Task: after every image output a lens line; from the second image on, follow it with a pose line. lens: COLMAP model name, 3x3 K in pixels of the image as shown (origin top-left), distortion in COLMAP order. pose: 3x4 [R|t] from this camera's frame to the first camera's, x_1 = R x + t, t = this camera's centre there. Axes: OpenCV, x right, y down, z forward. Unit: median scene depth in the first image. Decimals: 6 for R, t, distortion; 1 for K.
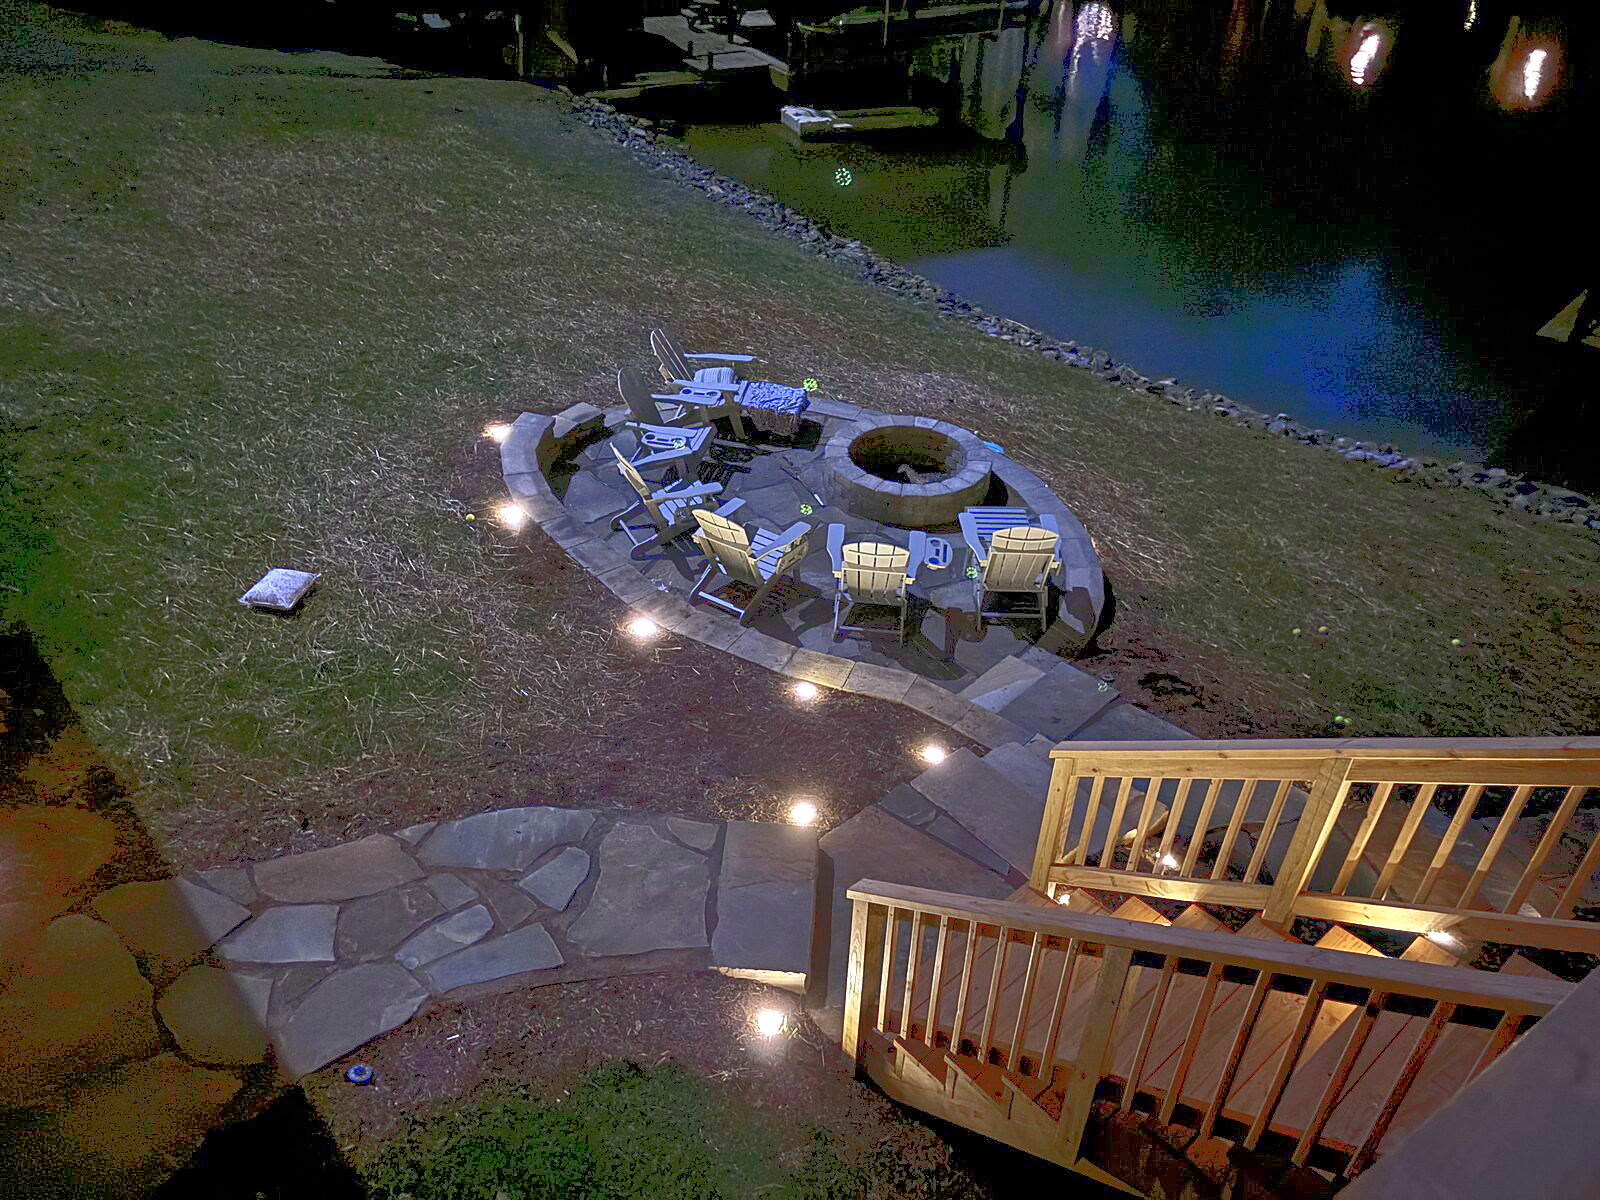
lens RADIAL K [[1200.3, 0, 785.1], [0, 1200.3, 591.0], [0, 0, 1]] dist [0.029246, -0.039277]
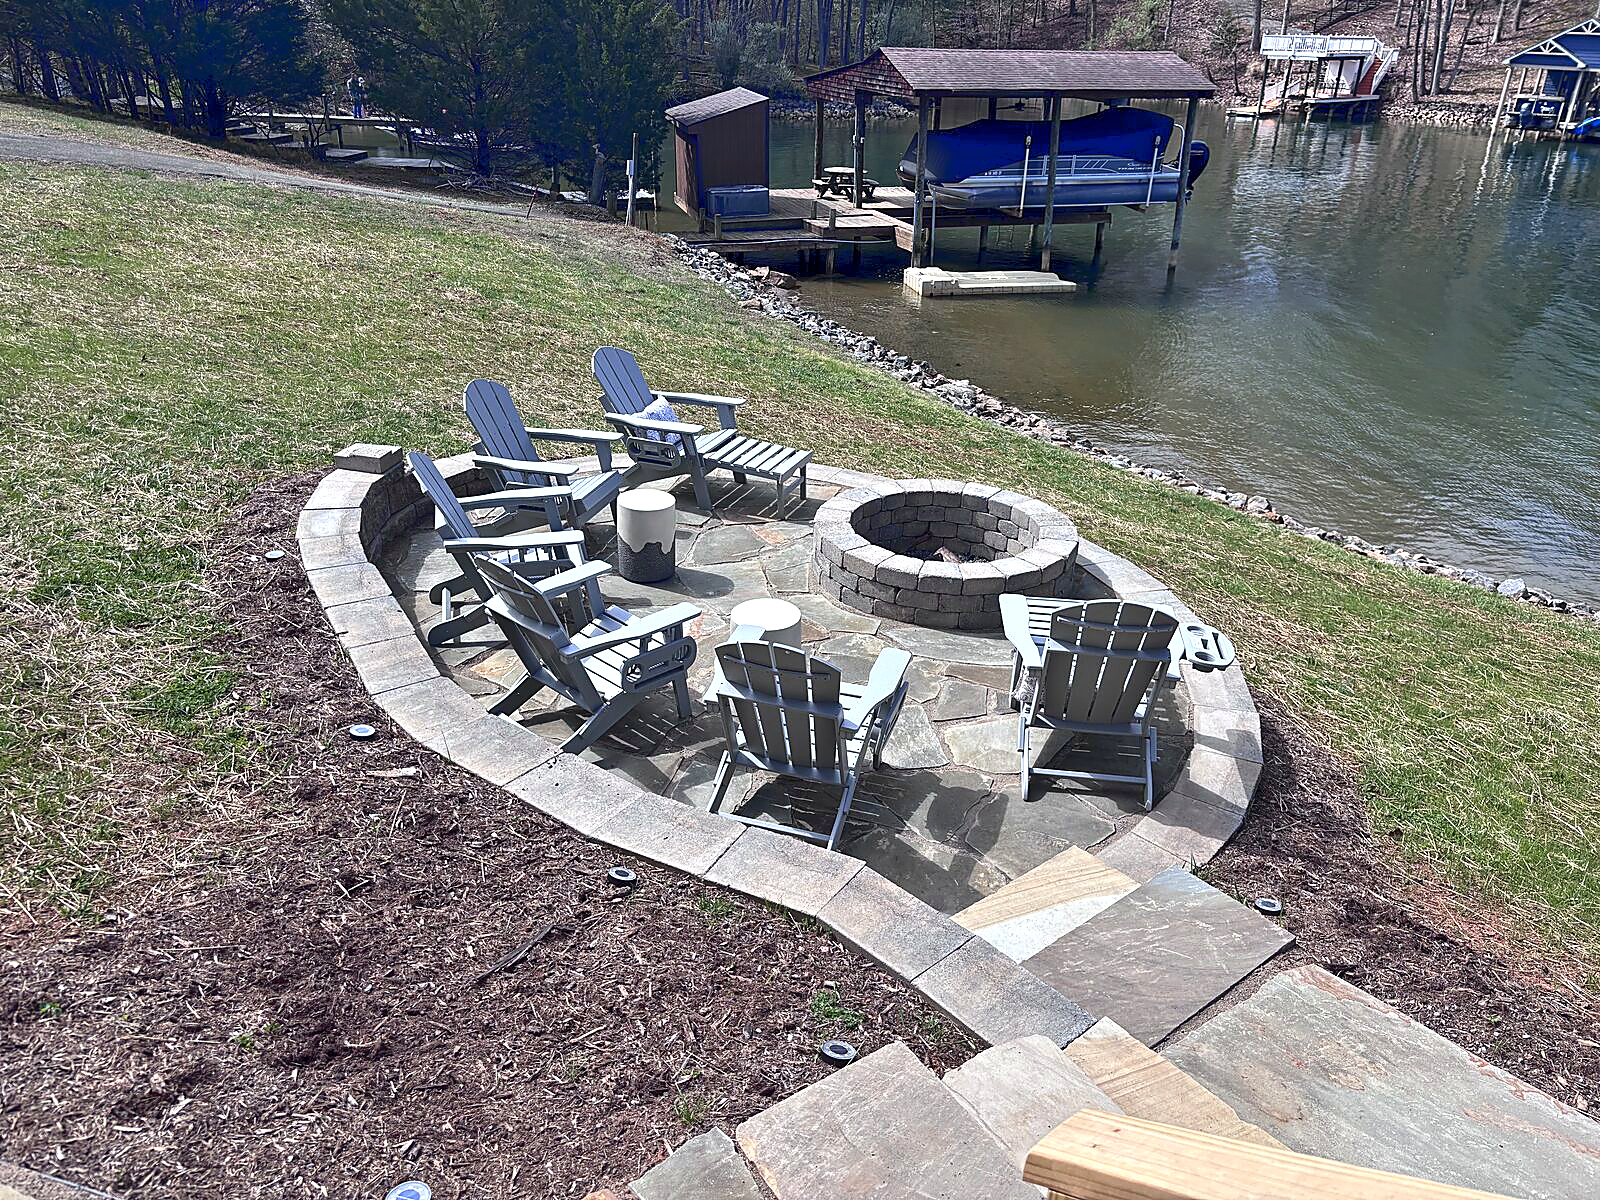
lens RADIAL K [[1200.3, 0, 796.3], [0, 1200.3, 603.9], [0, 0, 1]] dist [0.029246, -0.039277]
pose [[0.991979, 0.061388, -0.110498, 0.095471], [-0.079127, 0.983268, -0.164085, 0.036181], [0.098576, 0.171512, 0.980238, 0.371075]]
